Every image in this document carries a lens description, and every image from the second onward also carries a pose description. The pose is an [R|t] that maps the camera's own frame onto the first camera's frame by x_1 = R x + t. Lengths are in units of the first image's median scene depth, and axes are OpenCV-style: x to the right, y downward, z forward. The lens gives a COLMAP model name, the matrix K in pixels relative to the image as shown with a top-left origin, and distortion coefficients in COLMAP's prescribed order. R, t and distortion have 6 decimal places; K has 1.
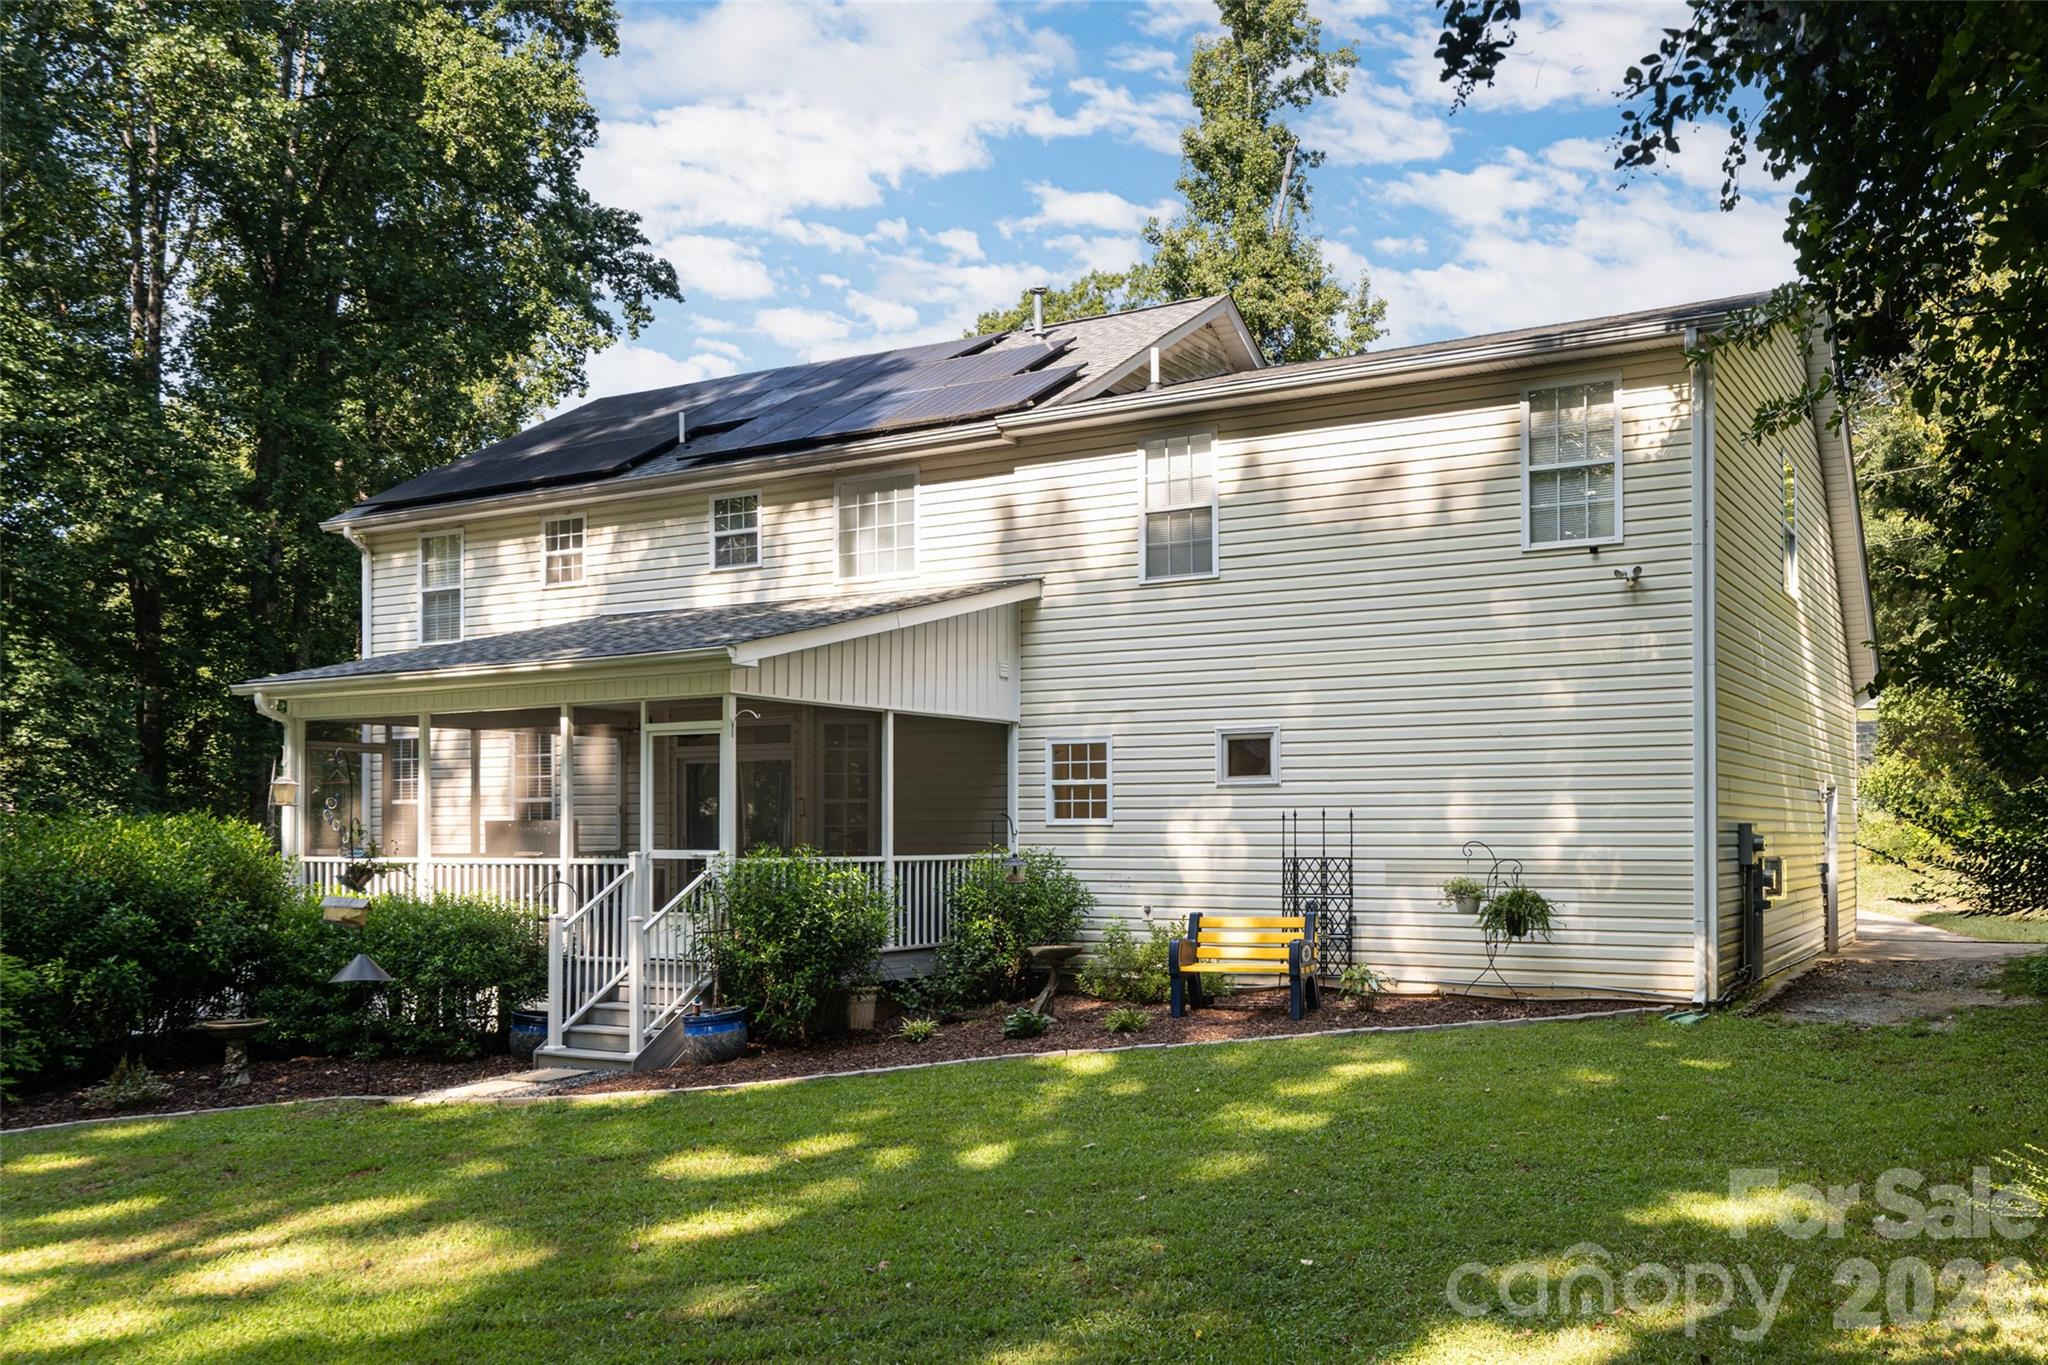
lens RADIAL K [[1624.2, 0, 1240.2], [0, 1624.2, 818.9], [0, 0, 1]] dist [-0.006404, 0.009013]
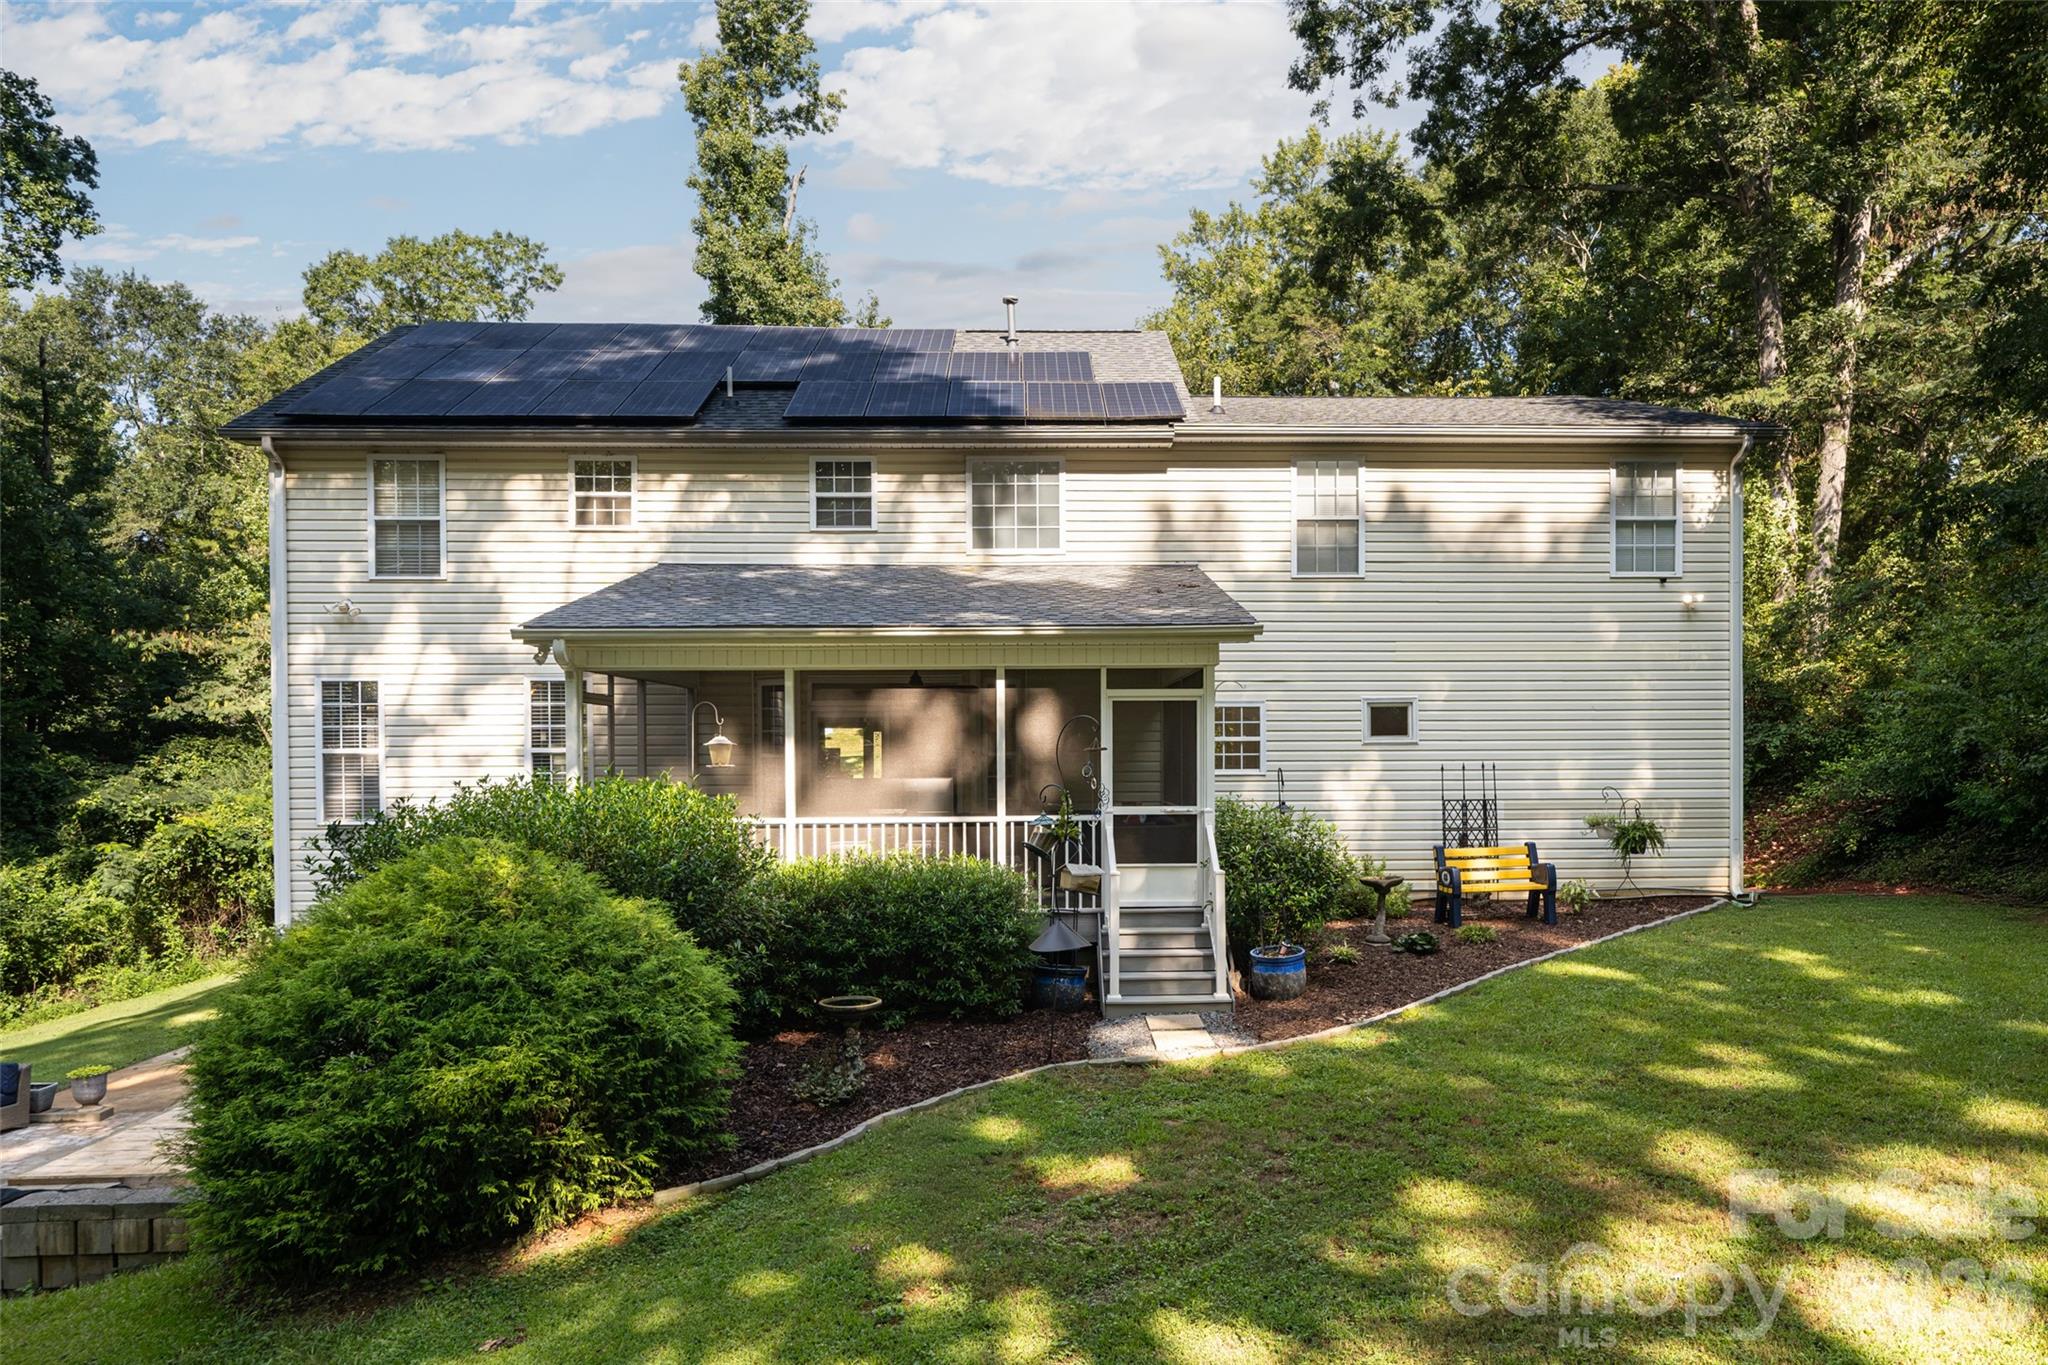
lens RADIAL K [[1326.8, 0, 1085.0], [0, 1326.8, 760.3], [0, 0, 1]] dist [0.001344, 0.000565]
pose [[0.867862, -0.005484, 0.496775, -0.631150], [-0.000055, 0.999938, 0.011135, -0.016651], [-0.496806, -0.009691, 0.867808, 0.191754]]
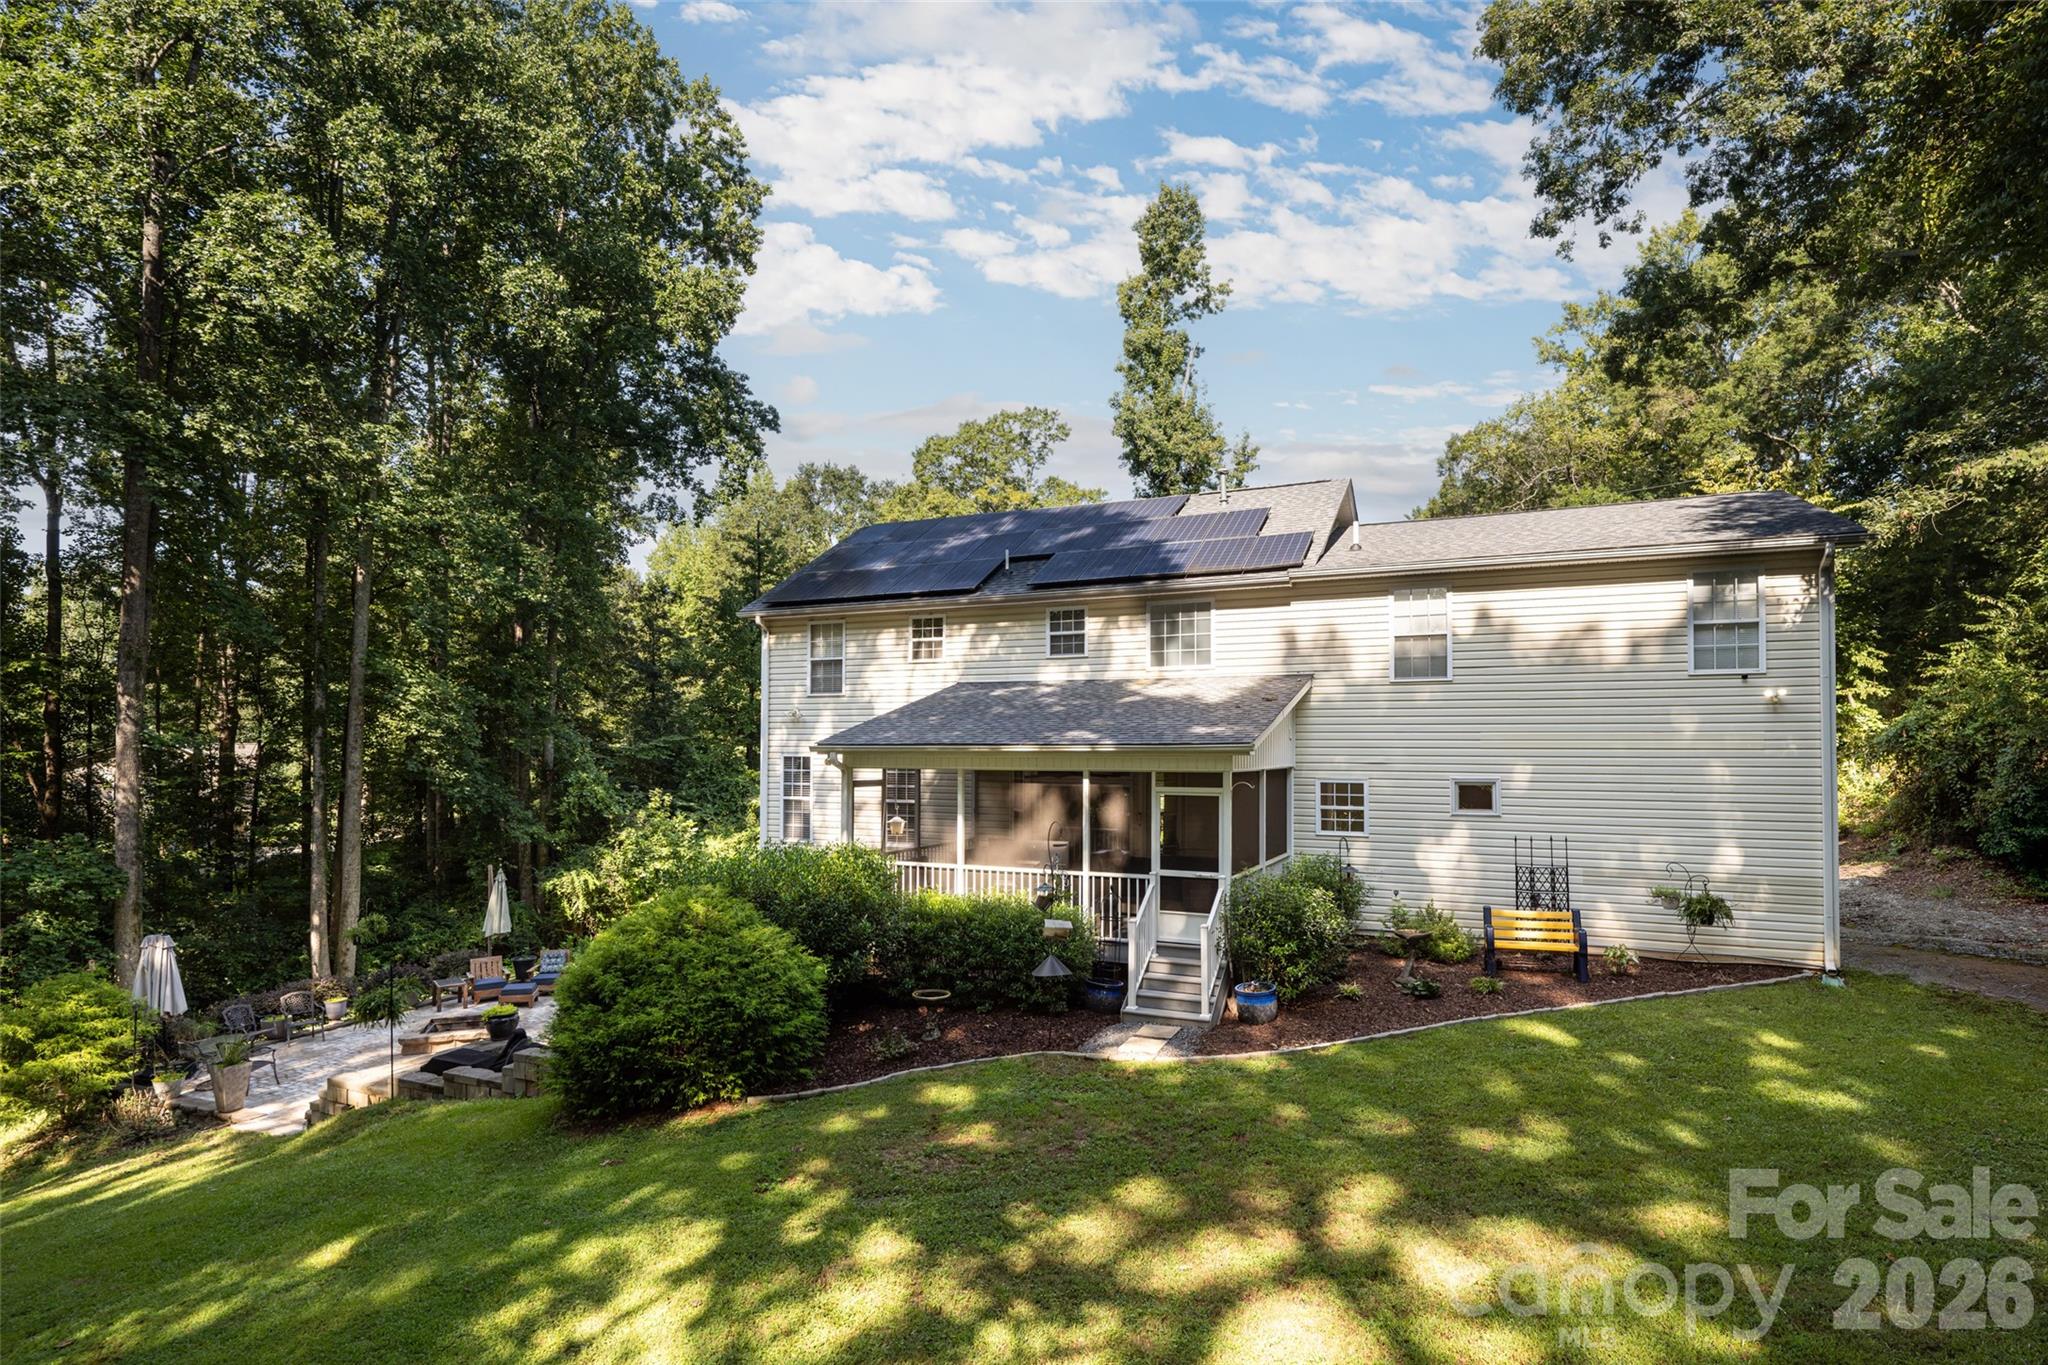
lens RADIAL K [[1042.5, 0, 1032.2], [0, 1042.5, 726.2], [0, 0, 1]] dist [-0.001684, -0.001512]
pose [[0.998758, 0.007189, 0.049293, -0.411799], [-0.006480, 0.999874, -0.014524, -0.078133], [-0.049391, 0.014186, 0.998679, 0.021527]]
